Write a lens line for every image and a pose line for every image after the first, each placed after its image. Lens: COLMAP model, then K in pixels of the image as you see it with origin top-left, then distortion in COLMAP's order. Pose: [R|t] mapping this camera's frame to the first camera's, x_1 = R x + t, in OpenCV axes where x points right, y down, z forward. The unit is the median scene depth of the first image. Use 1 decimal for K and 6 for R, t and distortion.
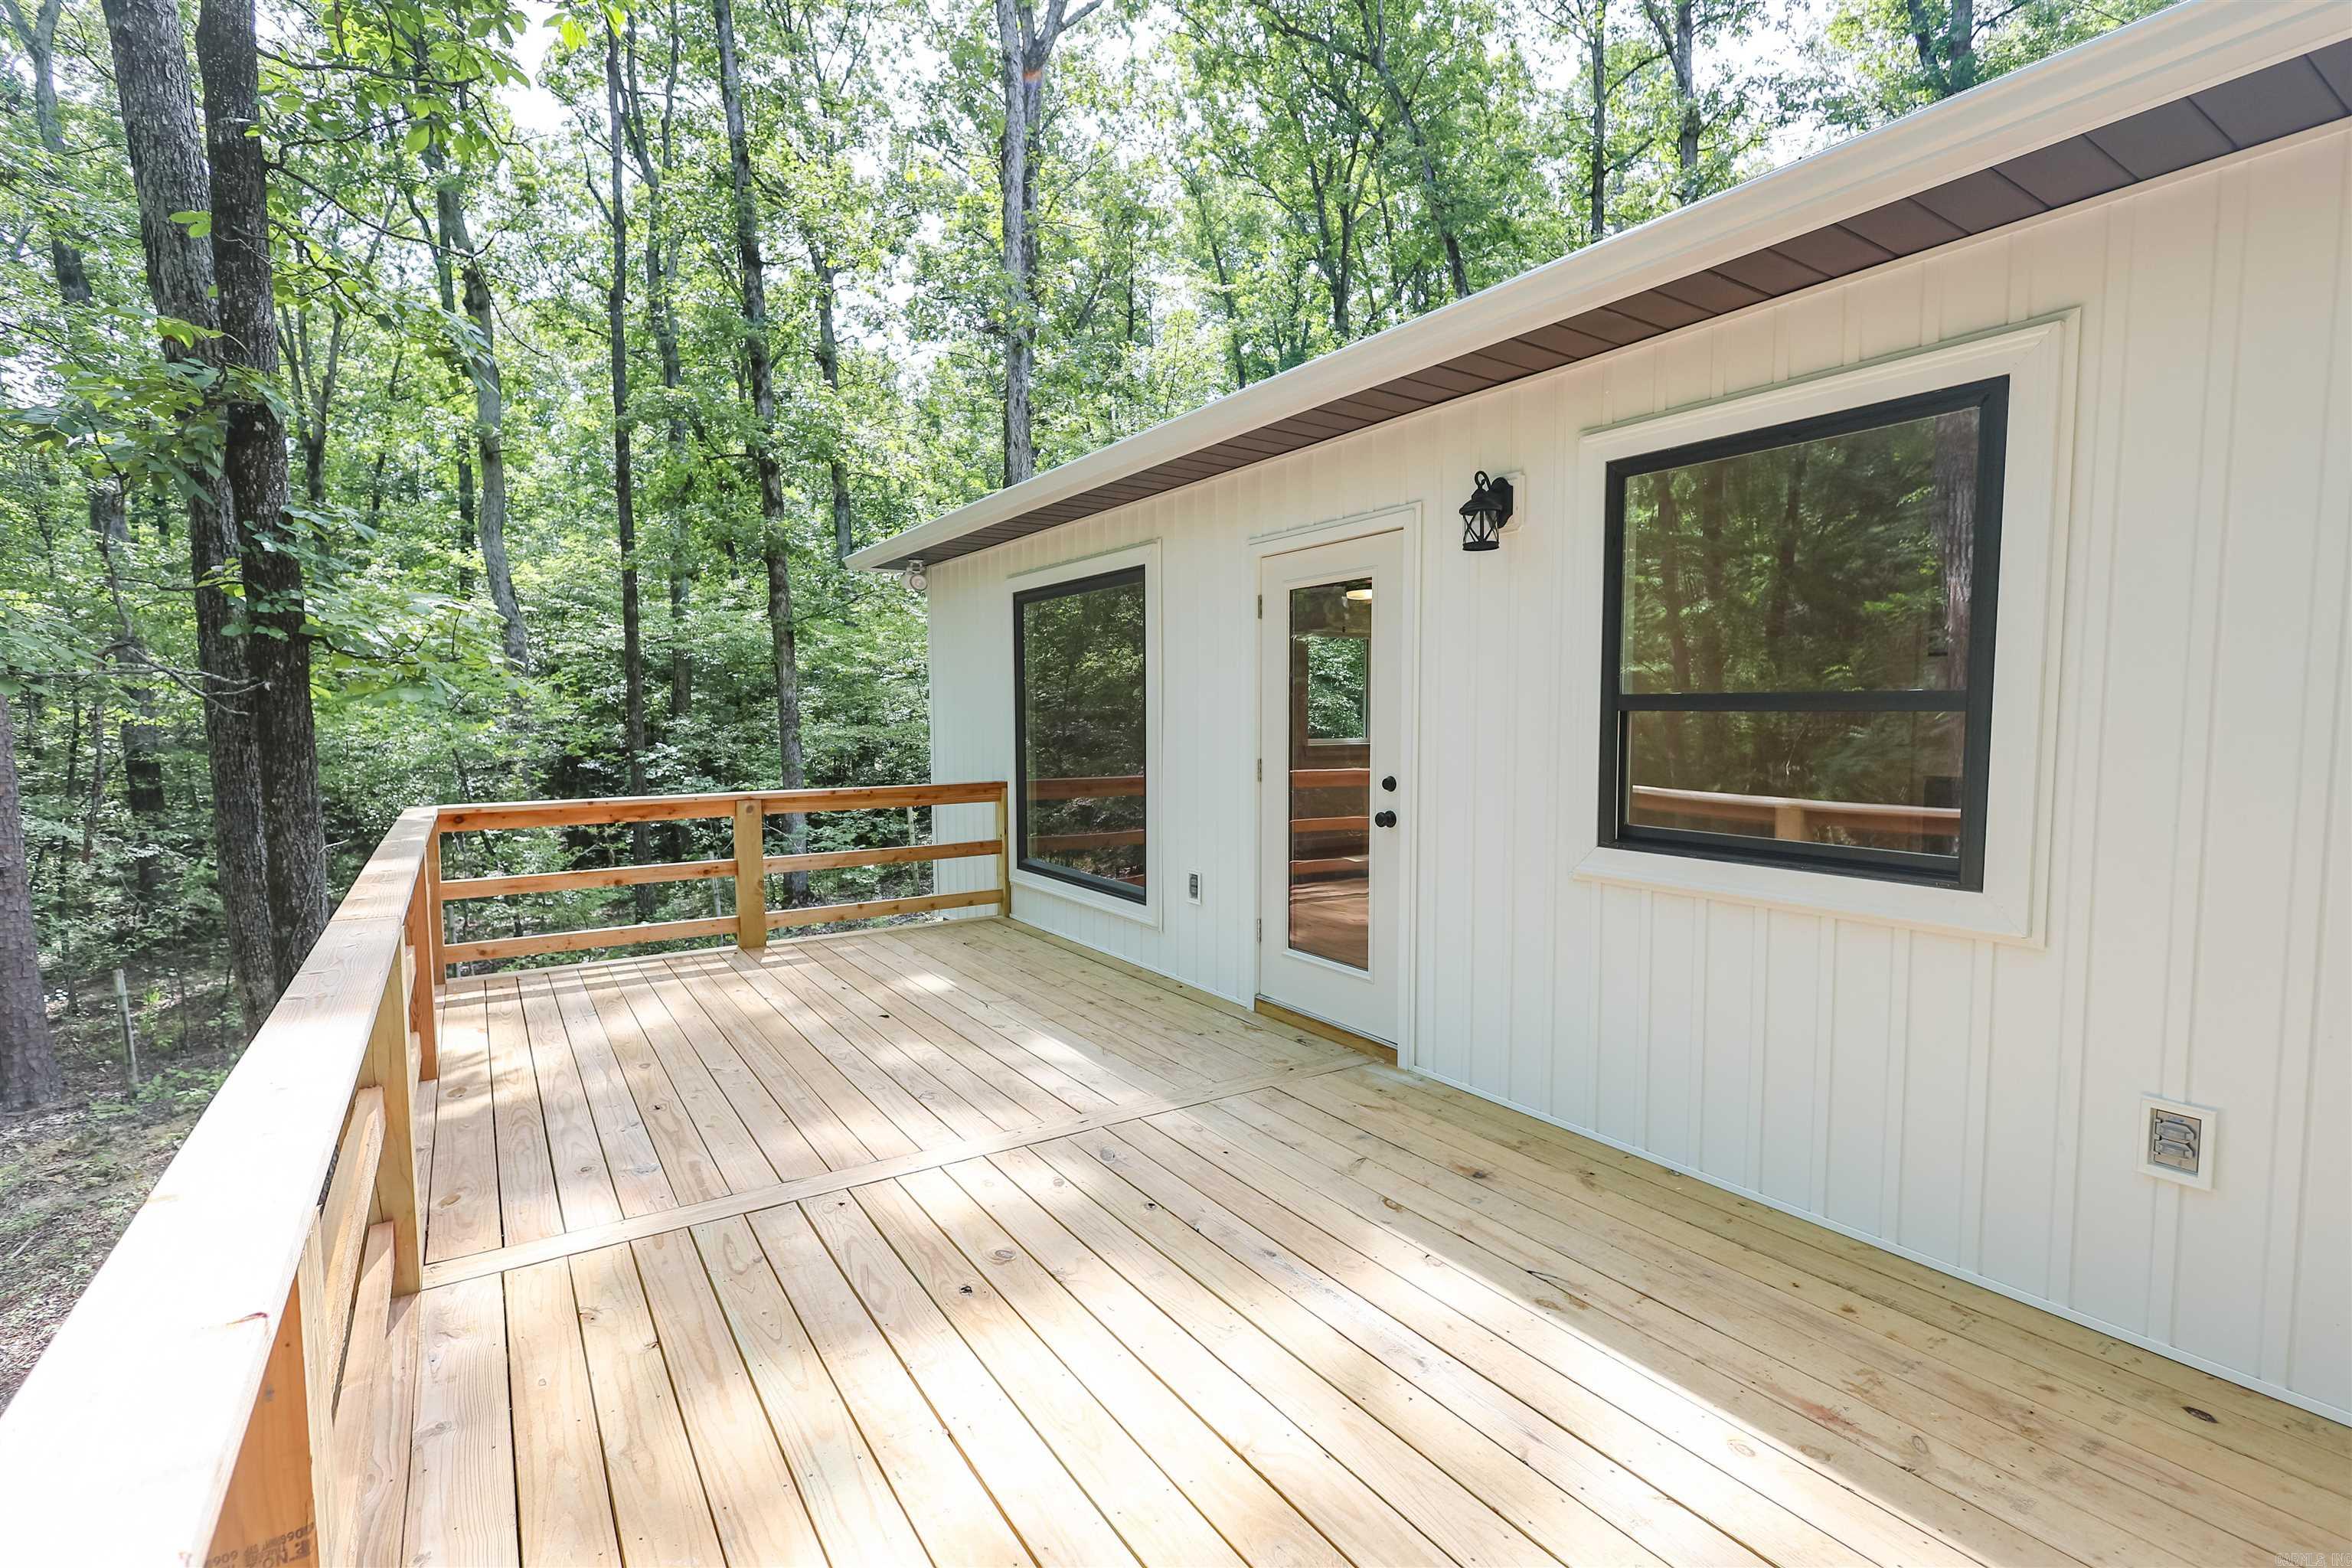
lens RADIAL K [[1091.5, 0, 1174.3], [0, 1091.5, 782.8], [0, 0, 1]] dist [-0.000846, -0.000671]
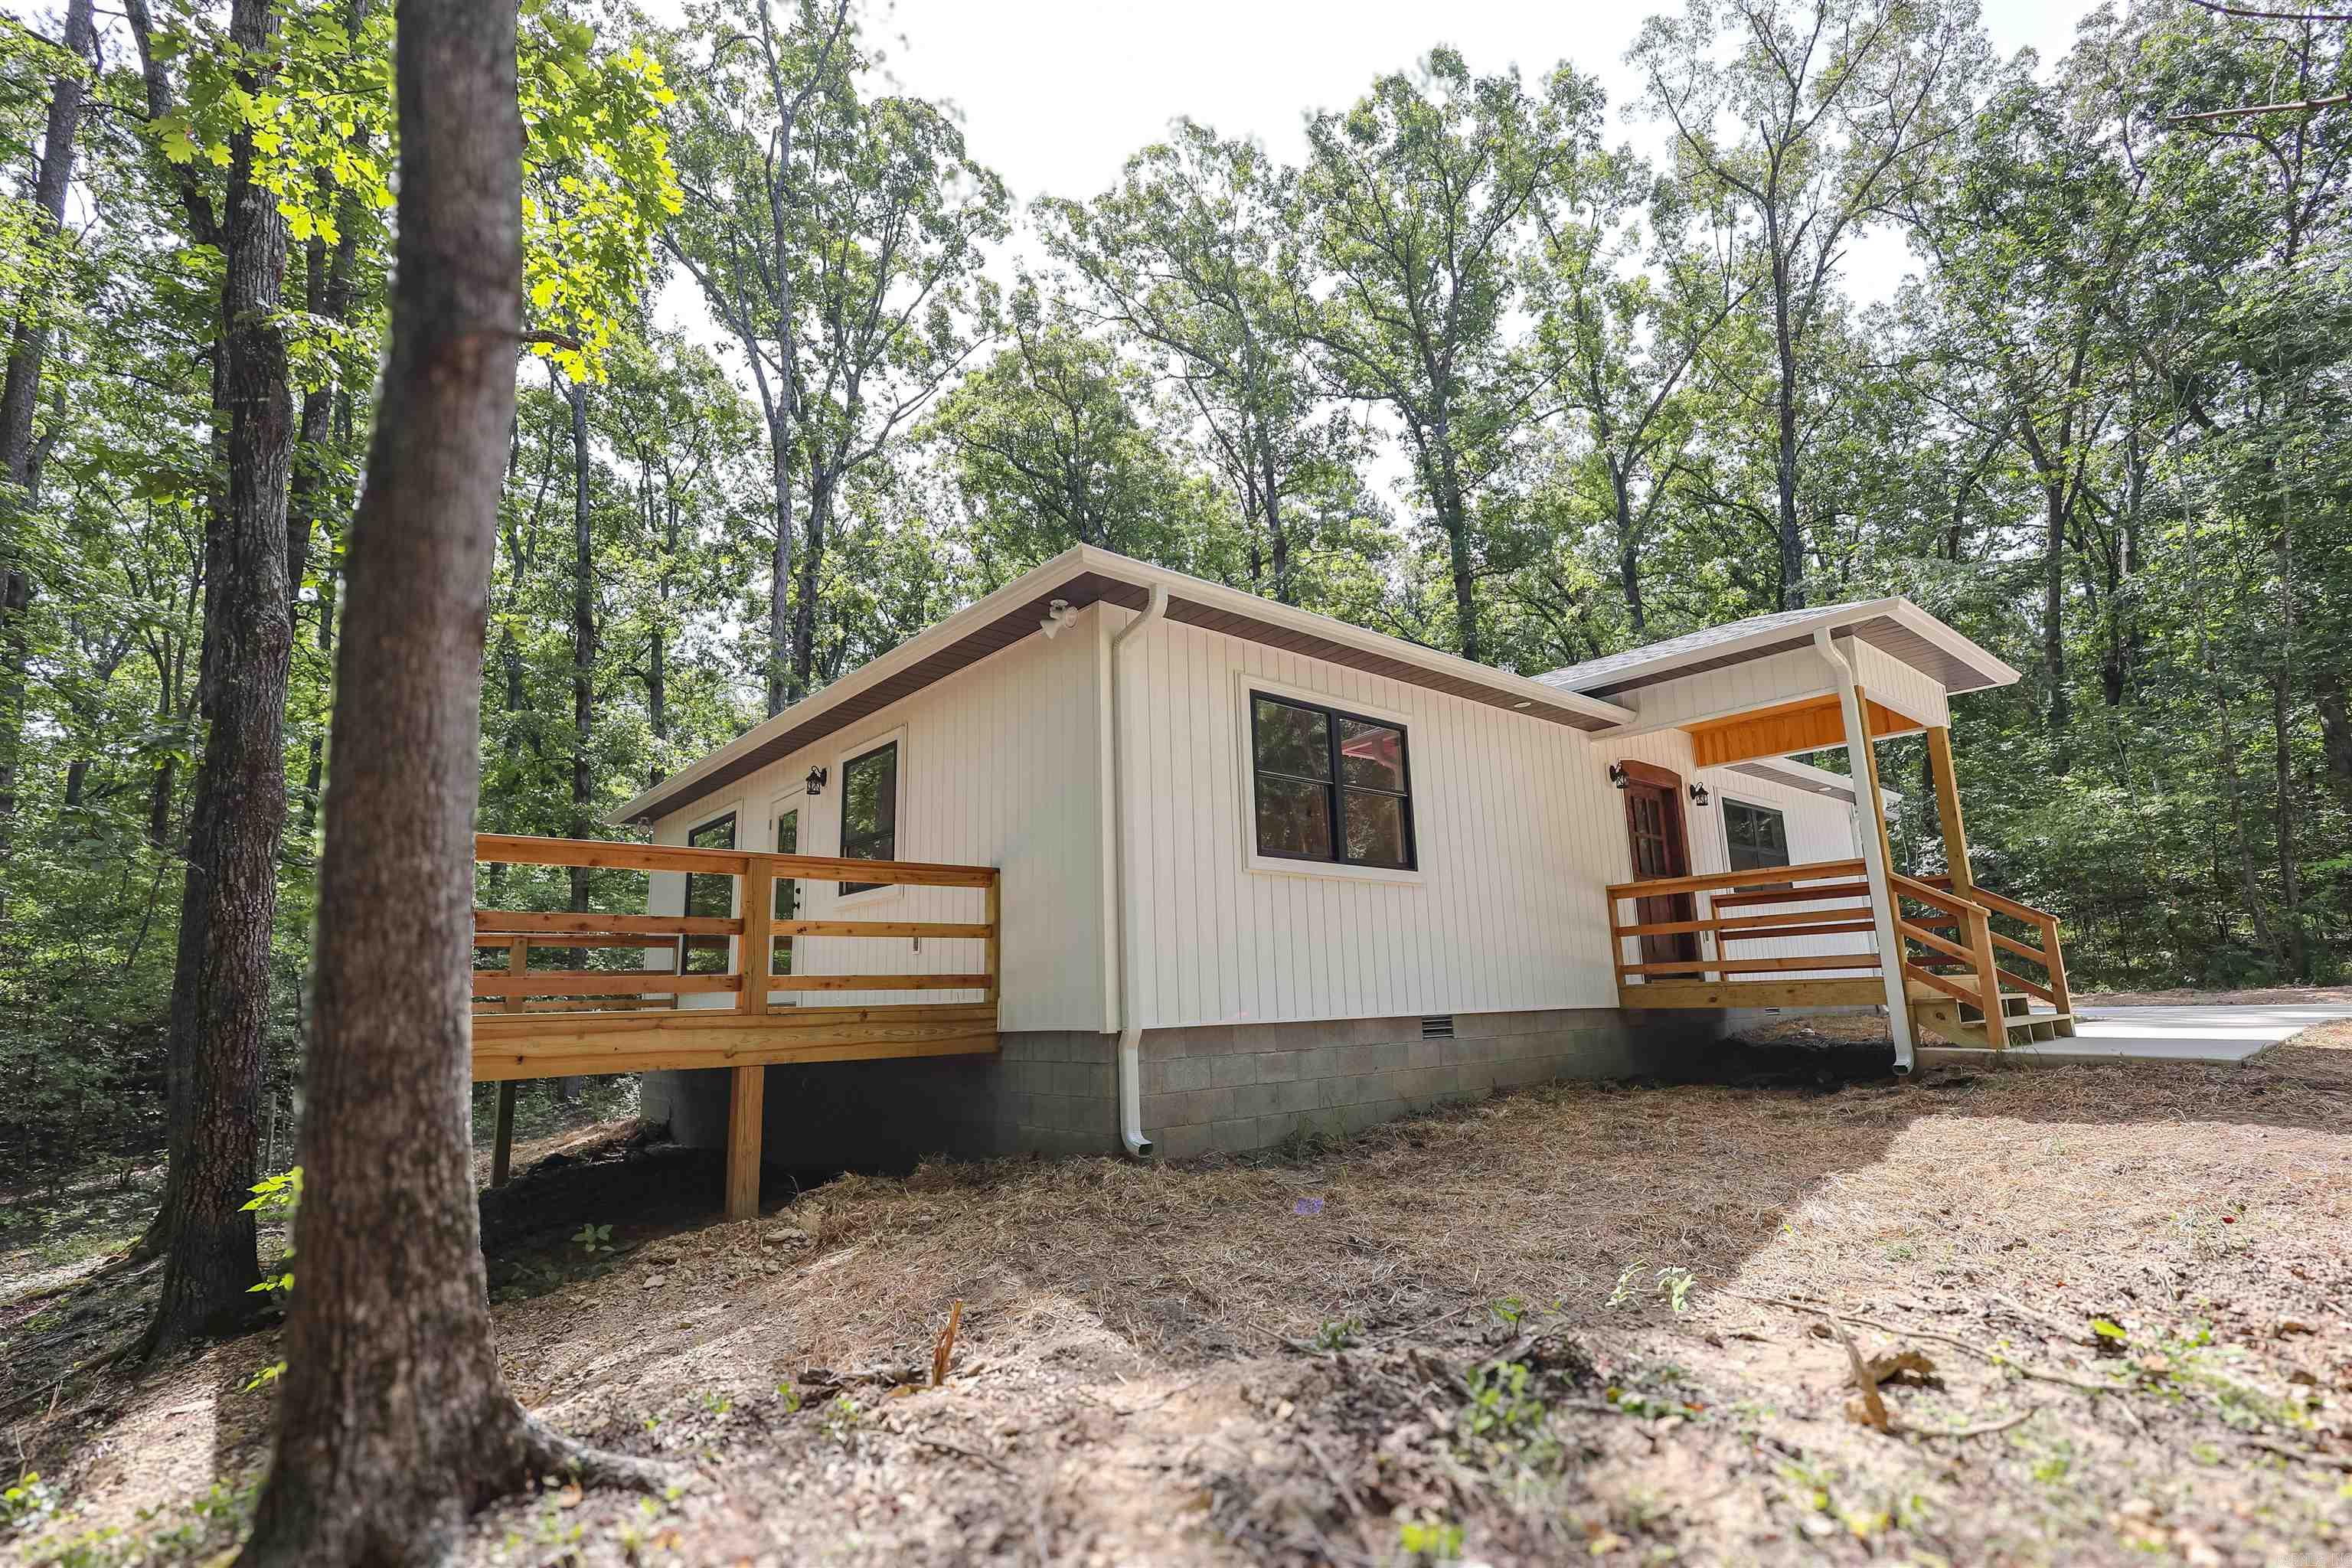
lens RADIAL K [[1091.5, 0, 1176.4], [0, 1091.5, 780.3], [0, 0, 1]] dist [-0.000846, -0.000671]
pose [[0.991096, 0.002547, 0.133124, 0.095754], [0.033558, 0.962763, -0.268256, 0.060589], [-0.128850, 0.270334, 0.954105, -0.202841]]
